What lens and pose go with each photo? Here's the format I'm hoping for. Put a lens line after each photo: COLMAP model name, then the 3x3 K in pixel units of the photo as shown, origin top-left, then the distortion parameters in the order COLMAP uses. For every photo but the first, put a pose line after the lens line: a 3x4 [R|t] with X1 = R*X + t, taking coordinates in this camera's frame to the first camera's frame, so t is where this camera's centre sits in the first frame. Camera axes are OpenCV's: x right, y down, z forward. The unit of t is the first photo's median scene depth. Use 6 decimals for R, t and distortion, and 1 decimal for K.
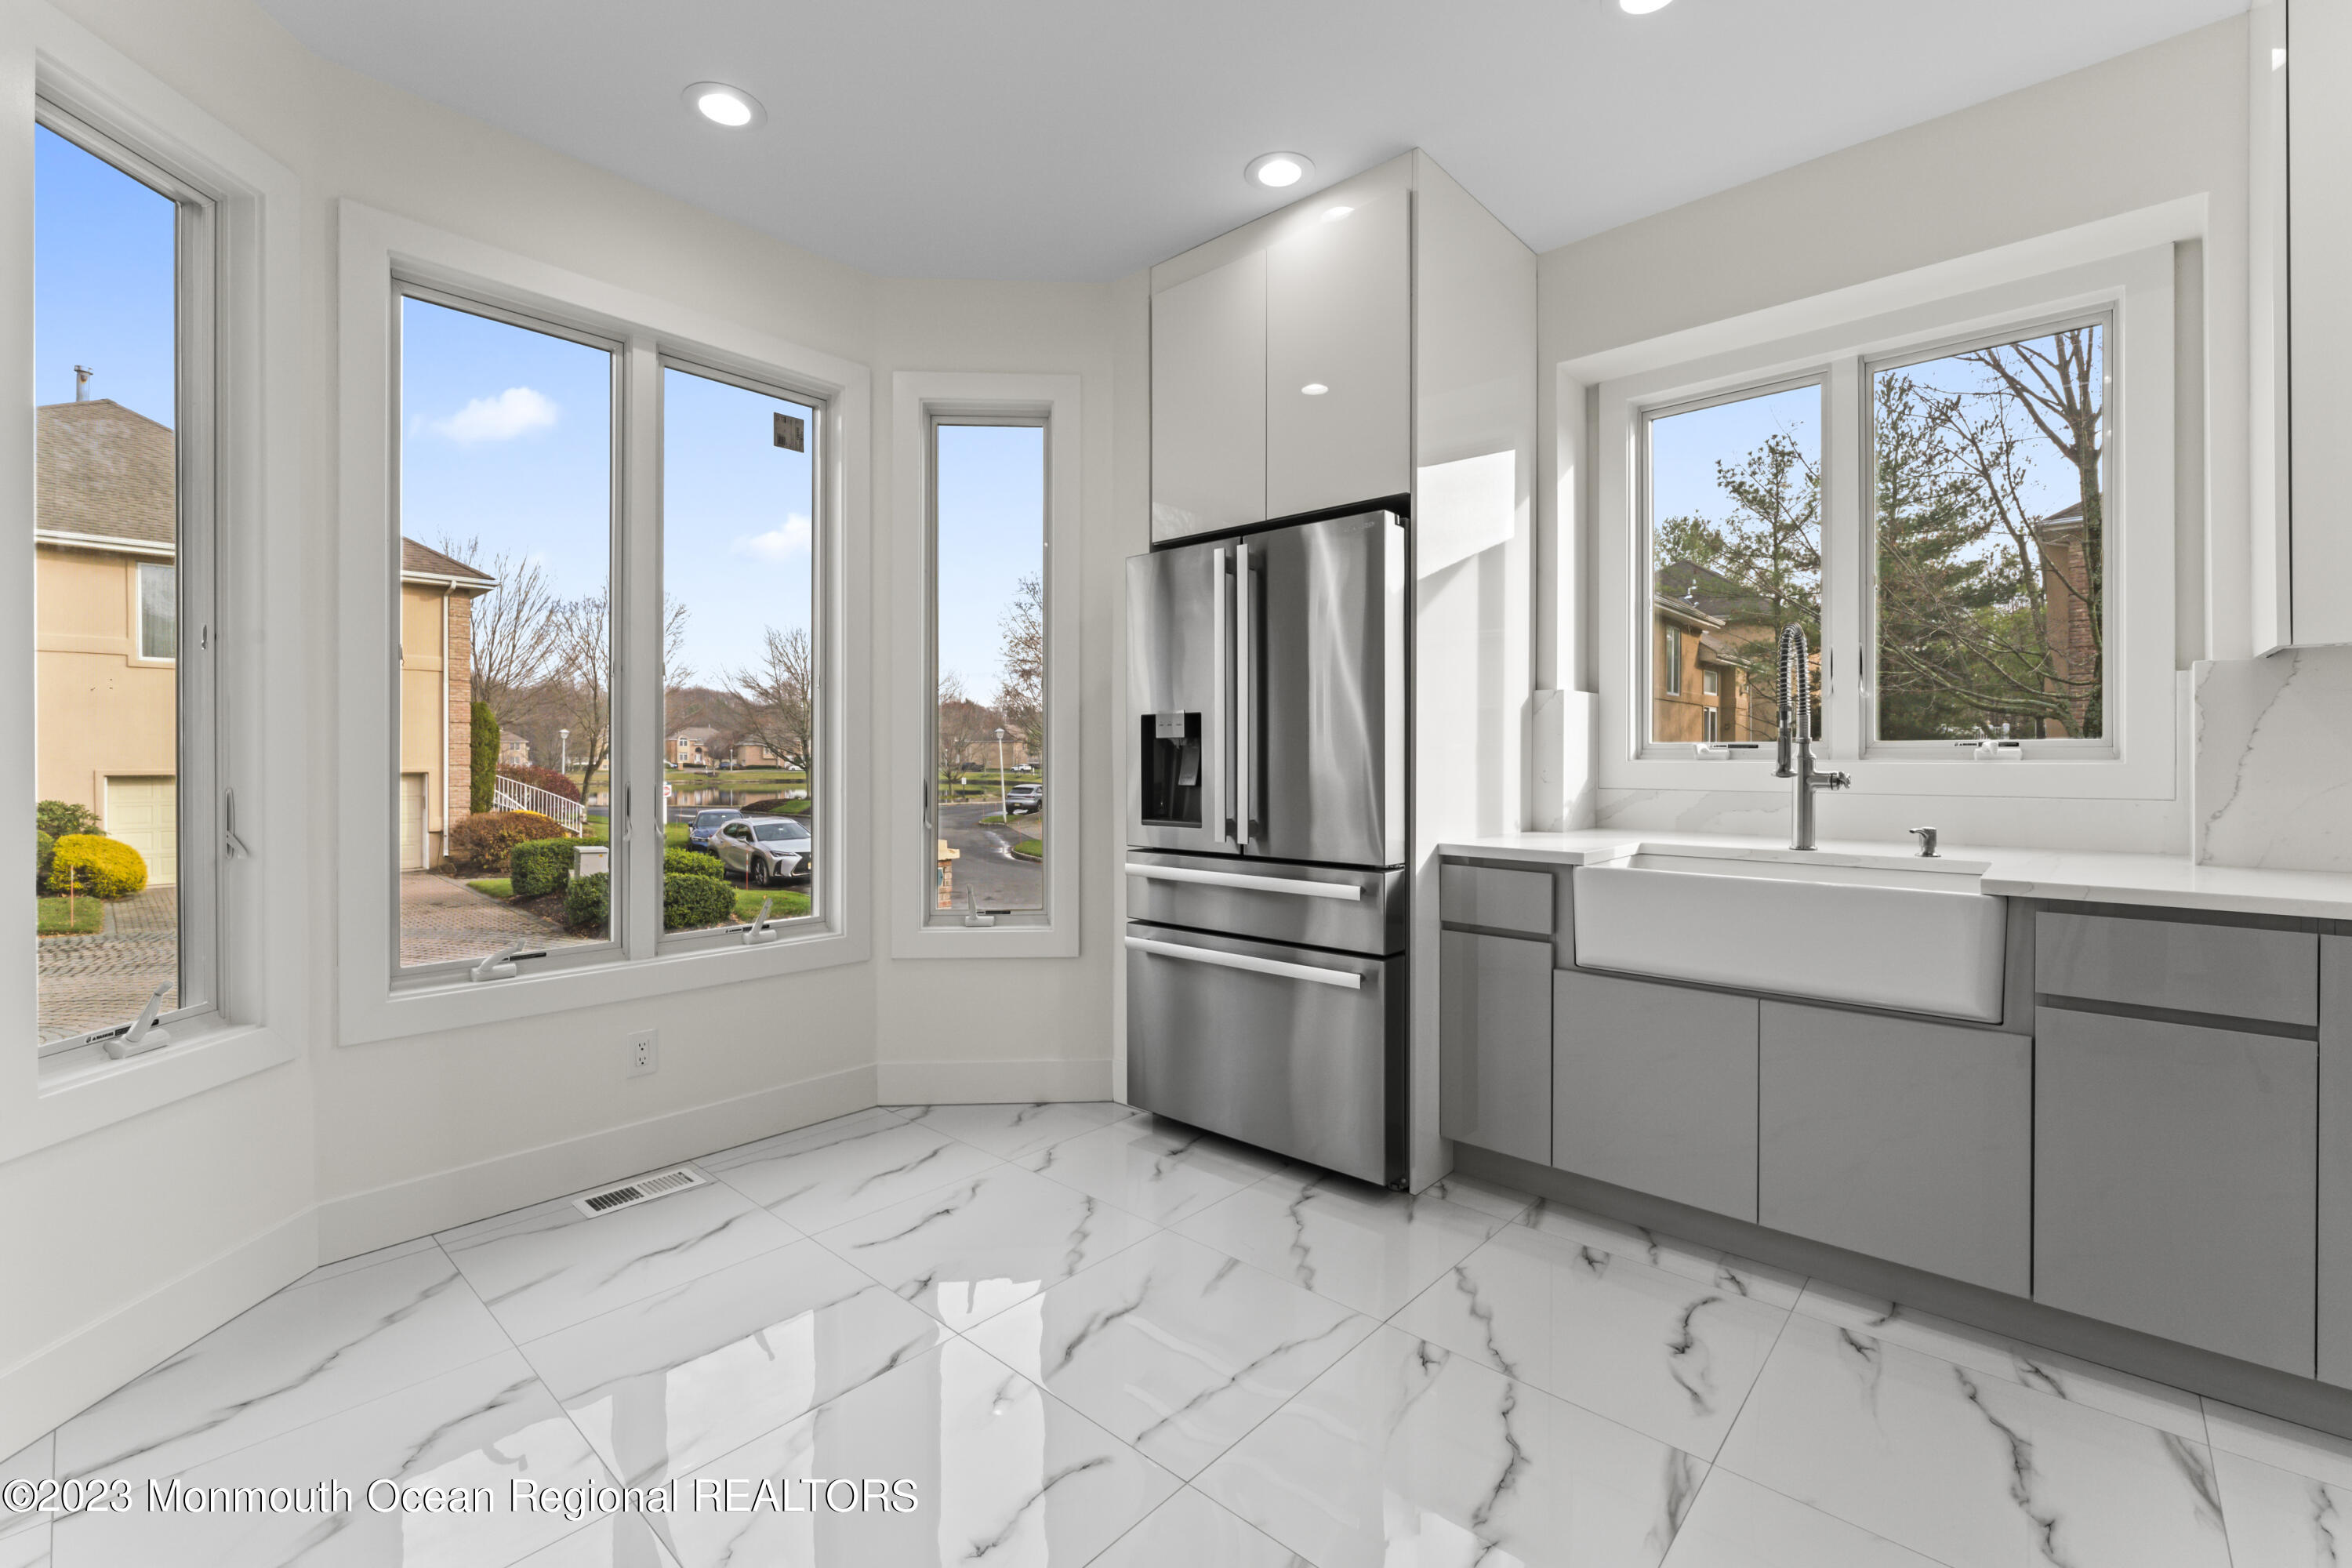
lens RADIAL K [[987.6, 0, 1173.3], [0, 987.6, 767.3], [0, 0, 1]] dist [-0.003806, 0.000787]
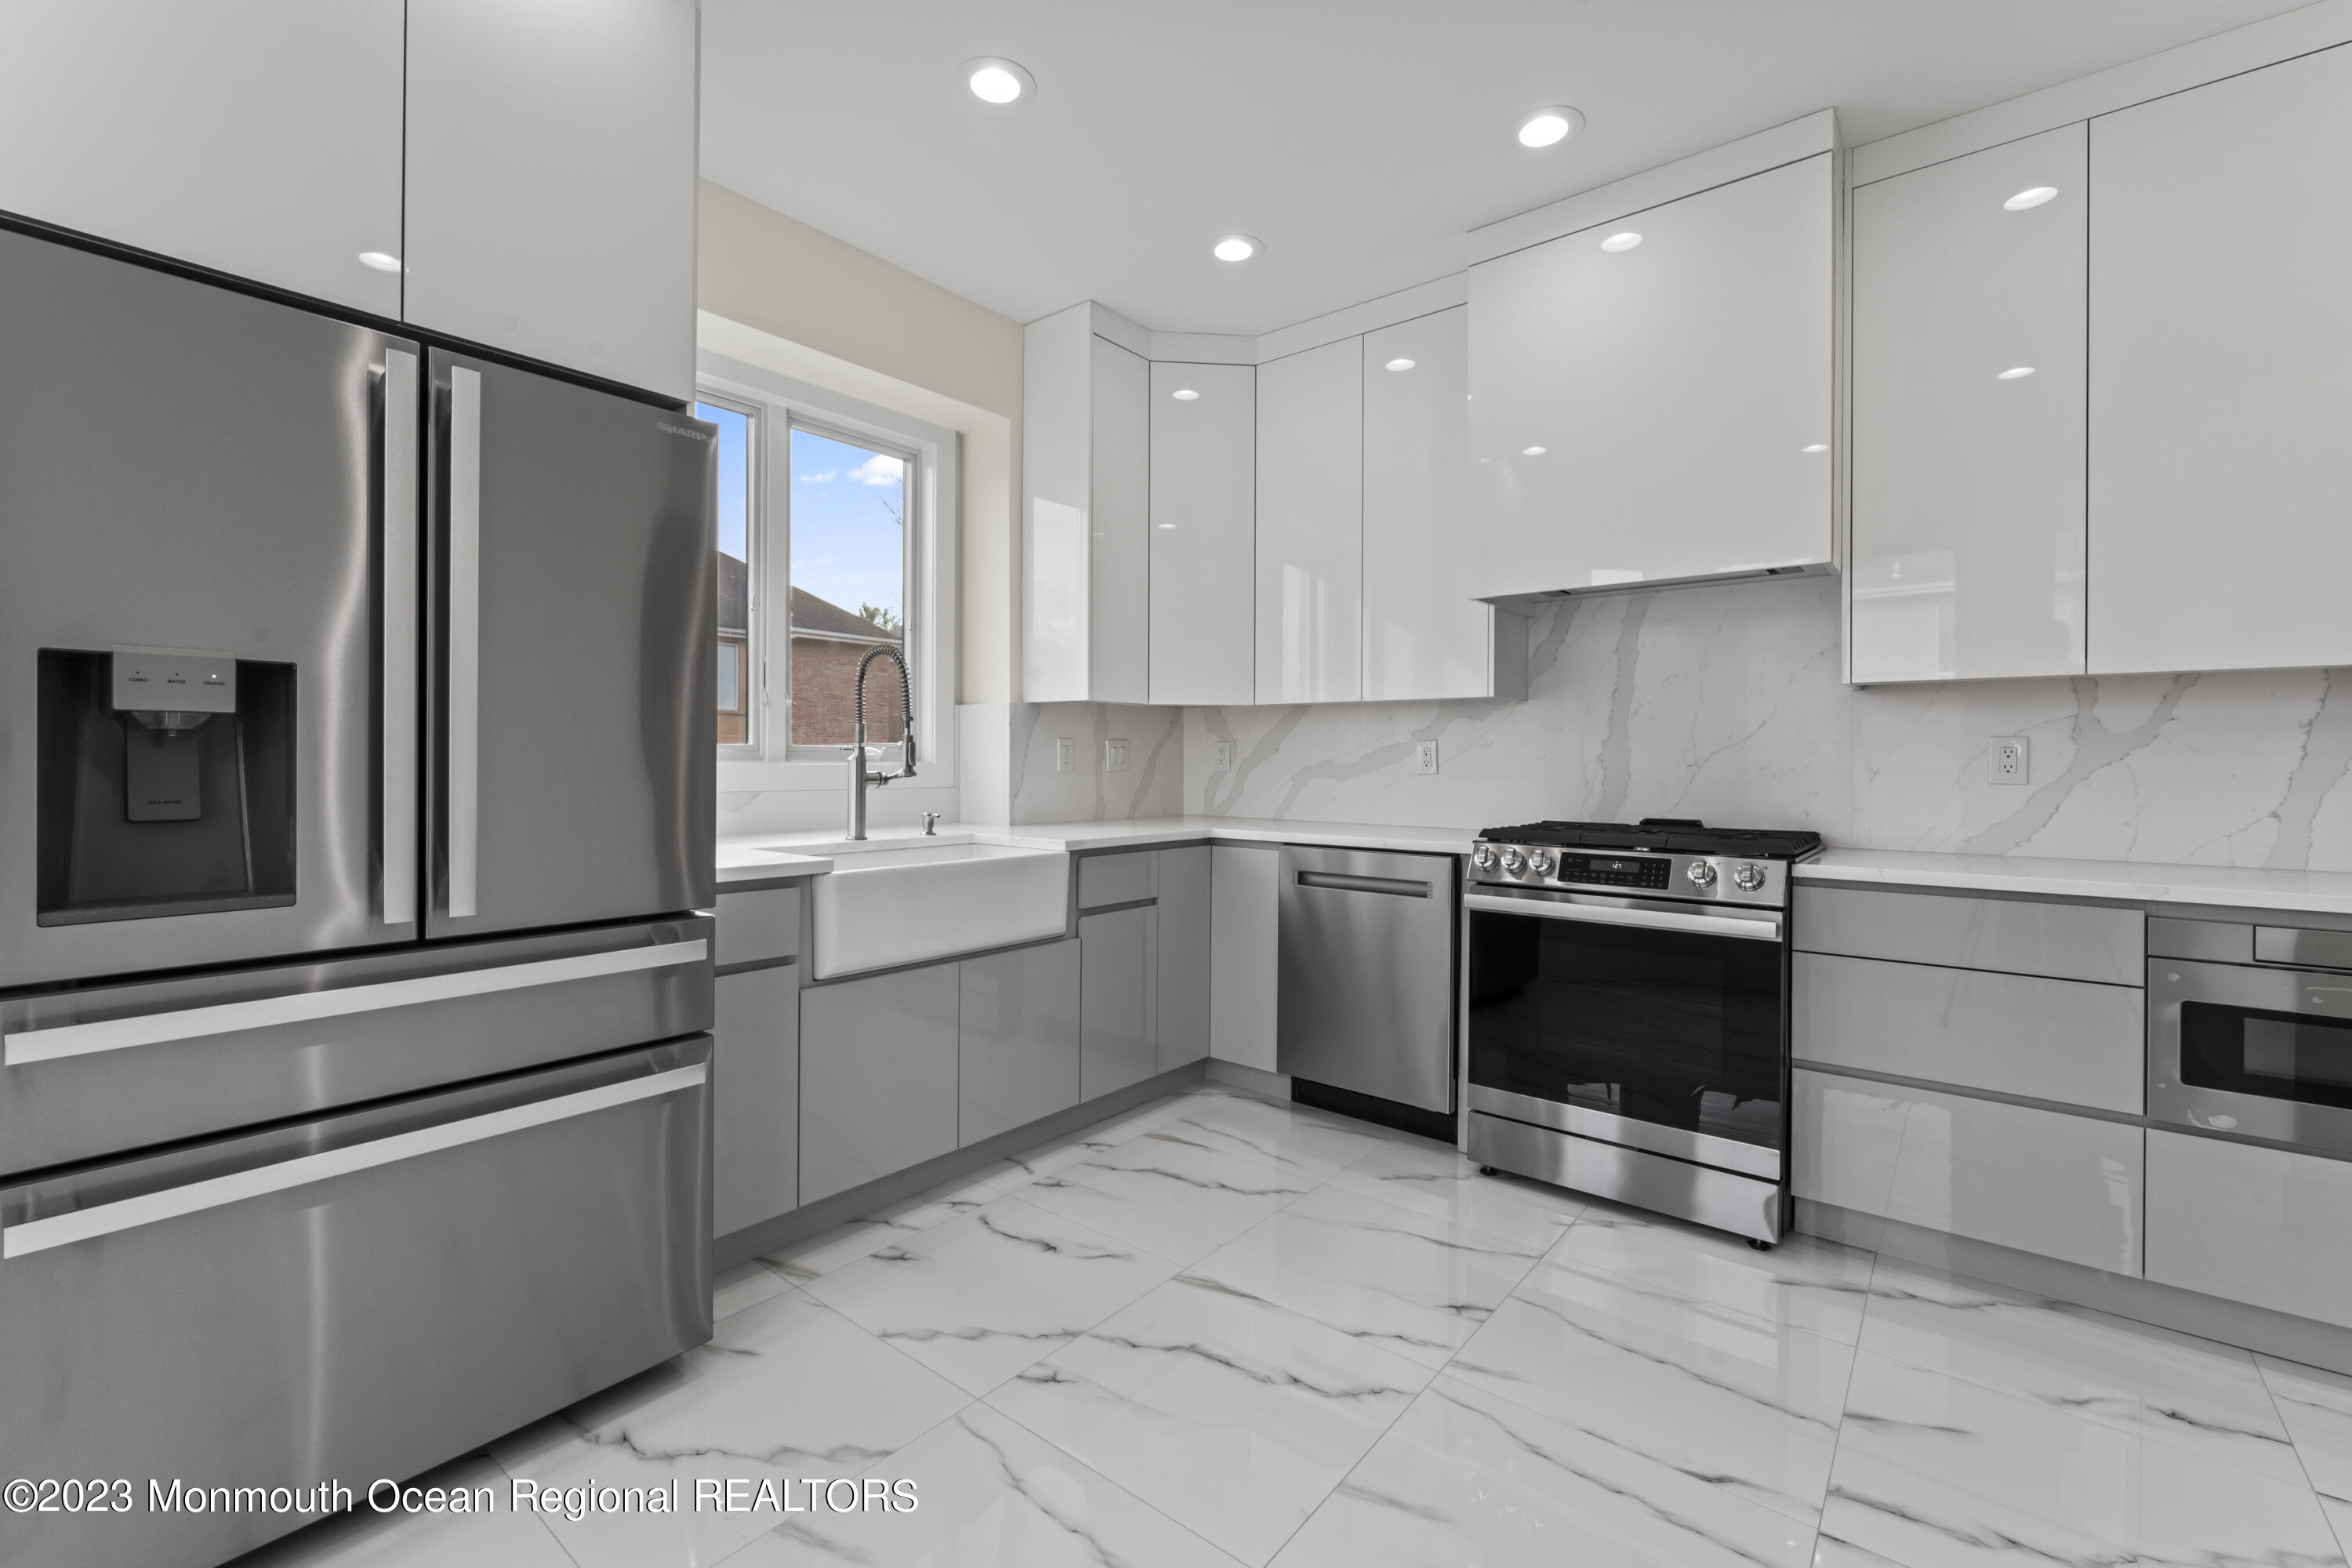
lens RADIAL K [[987.6, 0, 1173.6], [0, 987.6, 767.1], [0, 0, 1]] dist [-0.003806, 0.000787]
pose [[-0.045880, -0.008092, 0.998914, -0.576297], [0.002465, 0.999963, 0.008213, -0.010556], [-0.998944, 0.002839, -0.045859, 0.737304]]
